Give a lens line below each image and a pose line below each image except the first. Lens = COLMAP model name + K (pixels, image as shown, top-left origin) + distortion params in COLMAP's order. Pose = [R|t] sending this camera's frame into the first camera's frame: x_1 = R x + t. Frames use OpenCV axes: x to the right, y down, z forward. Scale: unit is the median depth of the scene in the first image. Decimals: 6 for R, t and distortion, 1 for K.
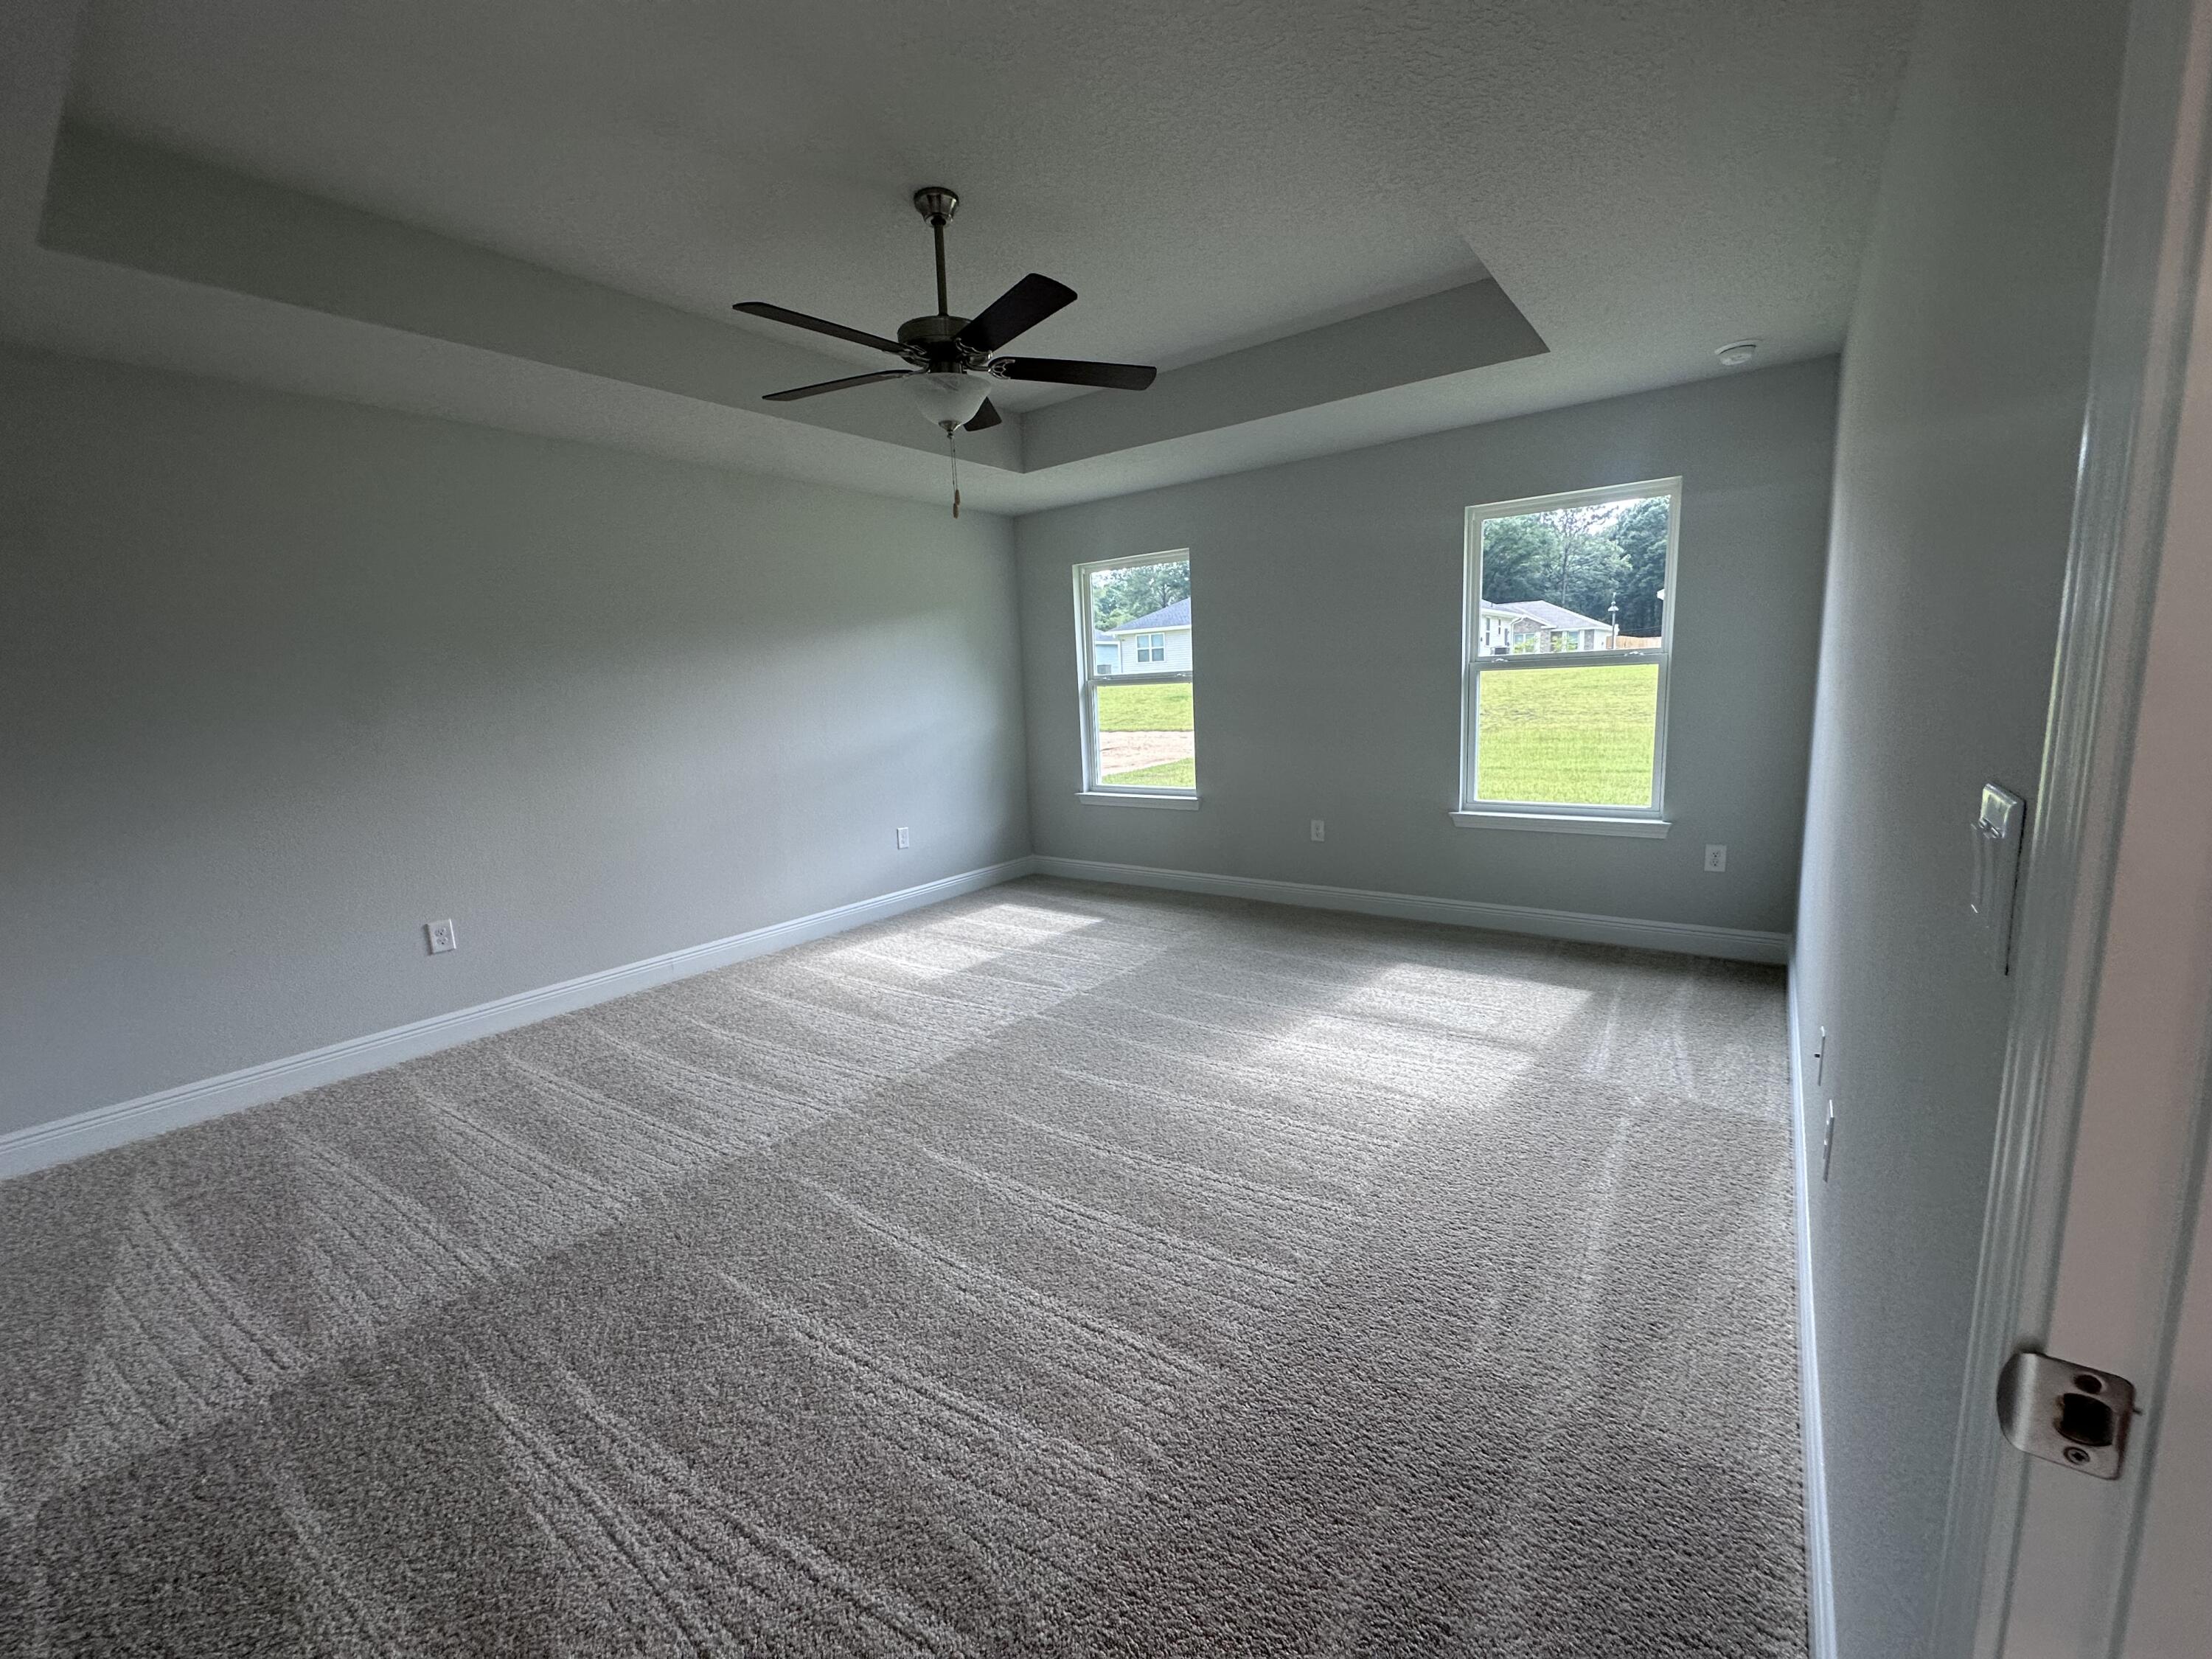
lens RADIAL K [[887.4, 0, 1093.9], [0, 887.4, 822.9], [0, 0, 1]] dist [-0.004374, 0.001495]
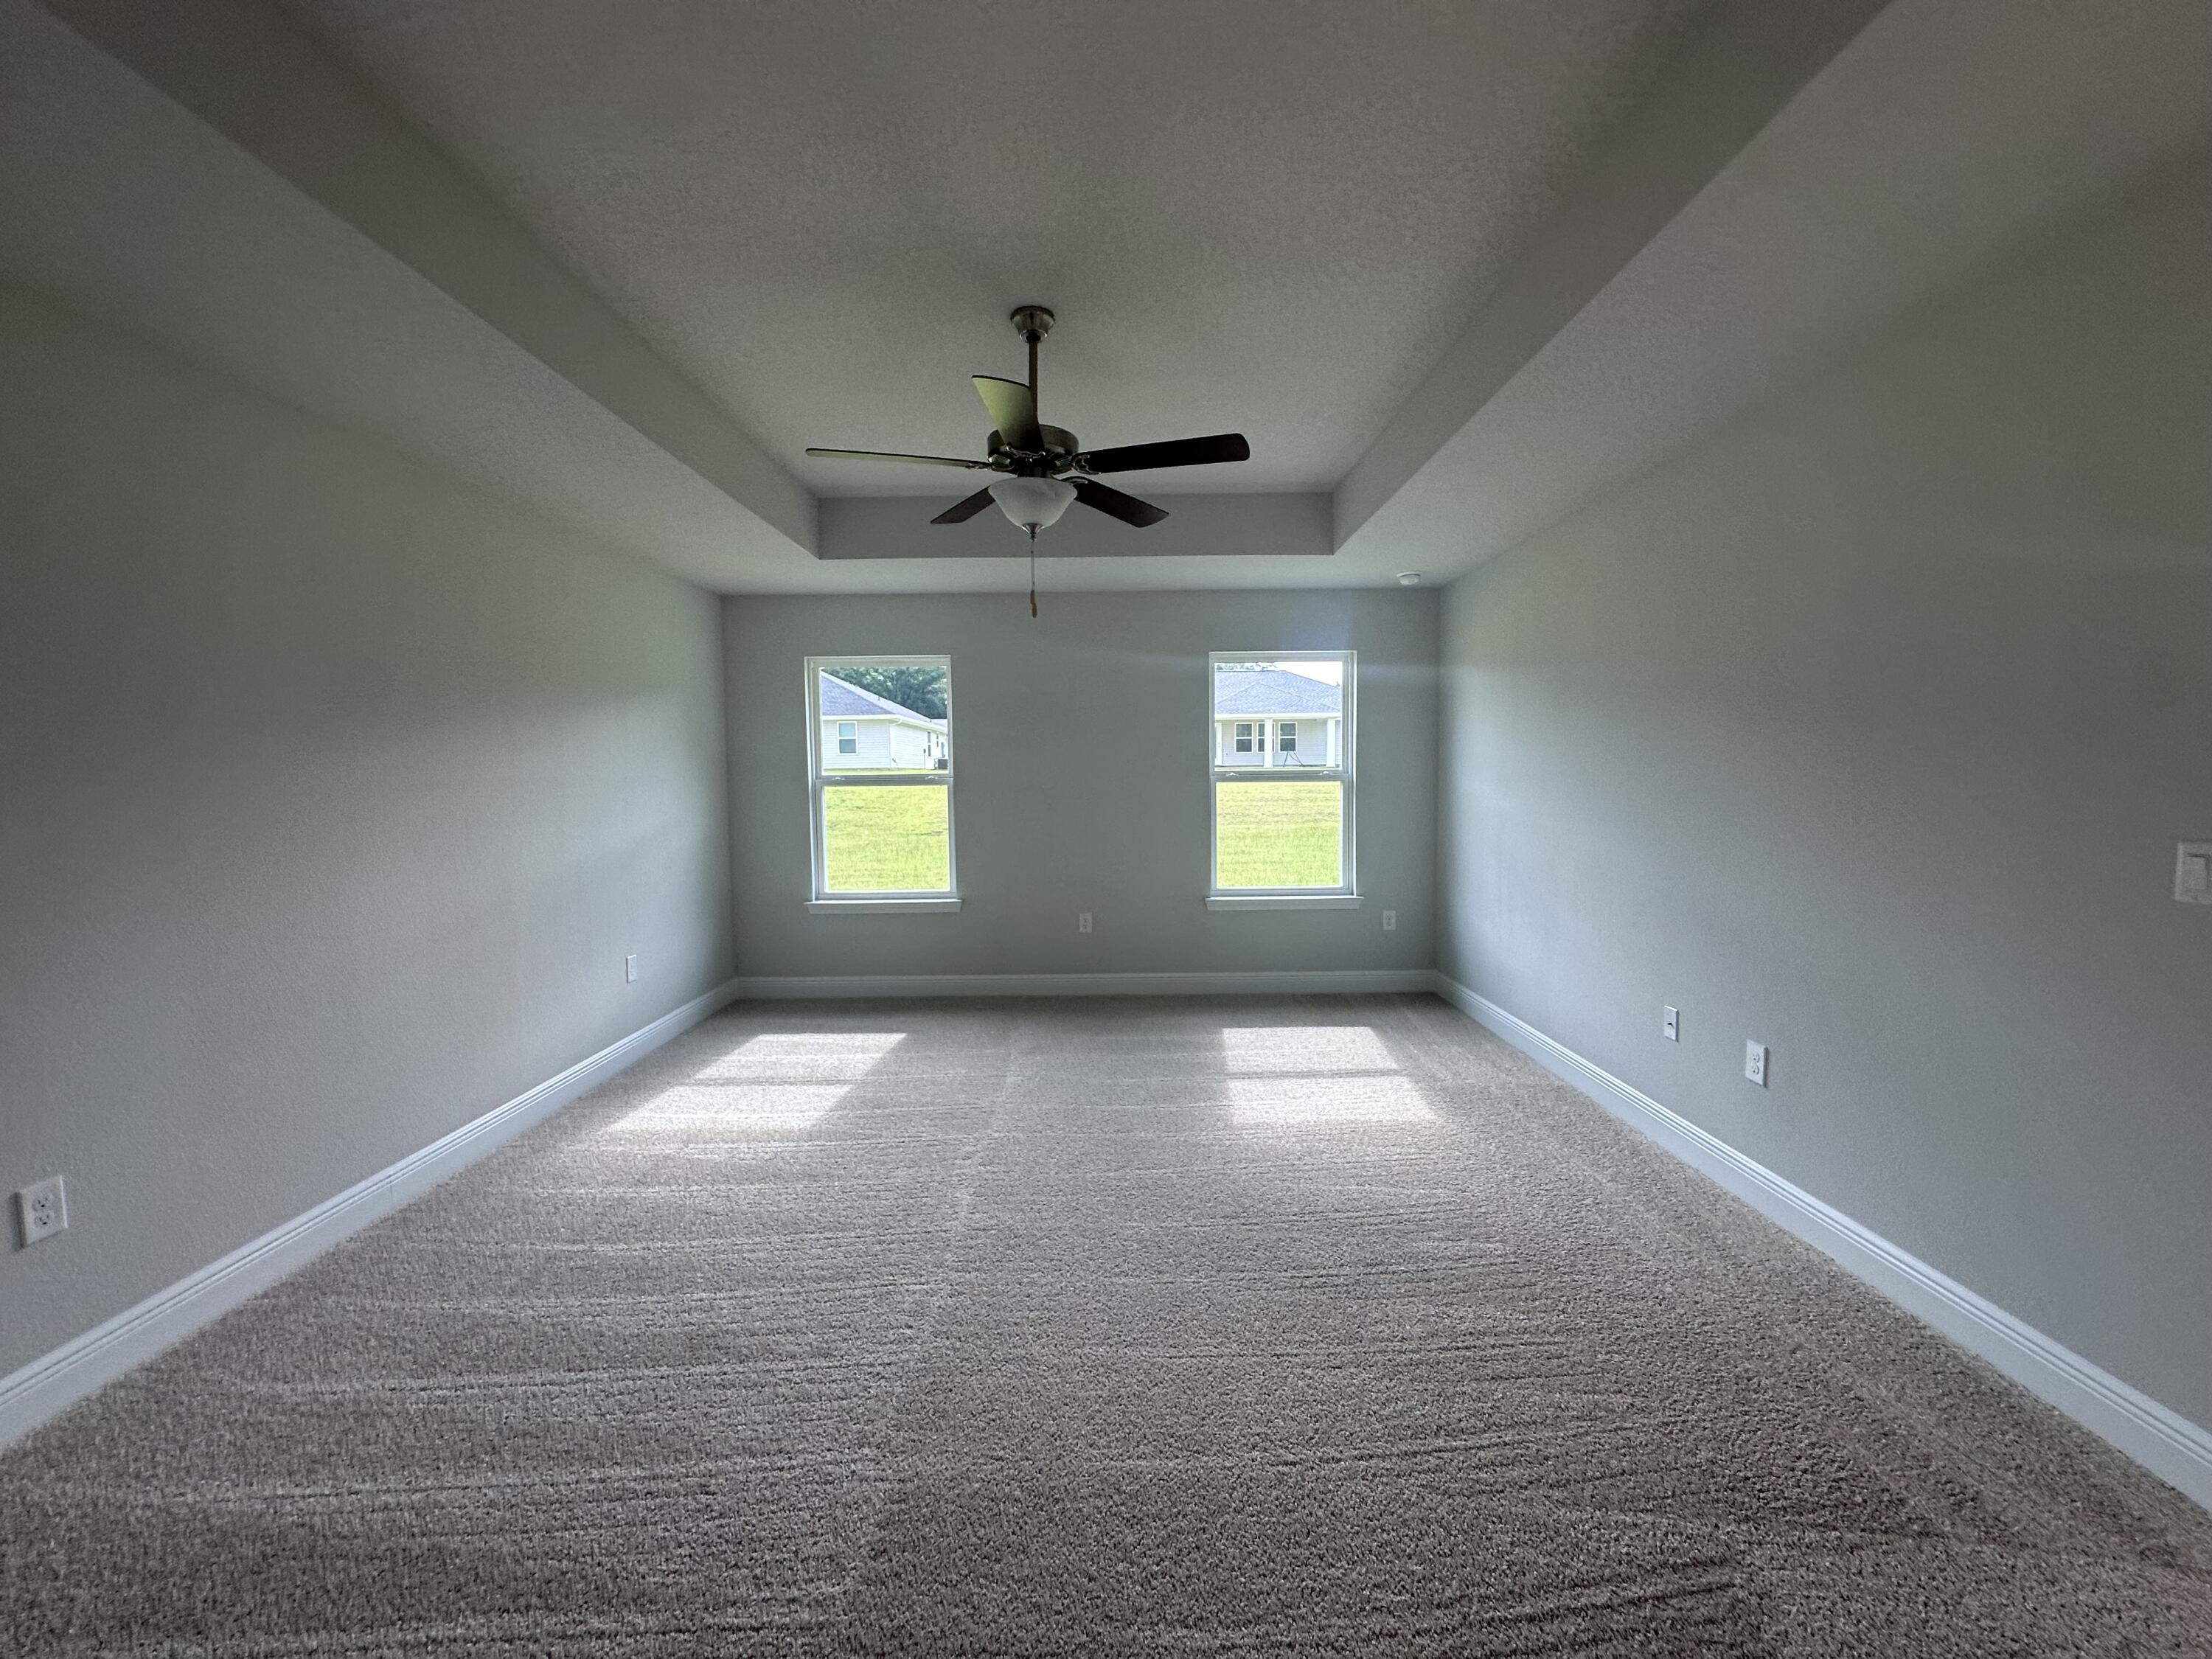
lens RADIAL K [[887.4, 0, 1110.0], [0, 887.4, 817.9], [0, 0, 1]] dist [-0.004374, 0.001495]
pose [[0.804452, 0.003044, 0.594010, -0.462064], [0.070183, 0.992496, -0.100131, -0.010196], [-0.589858, 0.122240, 0.798201, 0.124714]]
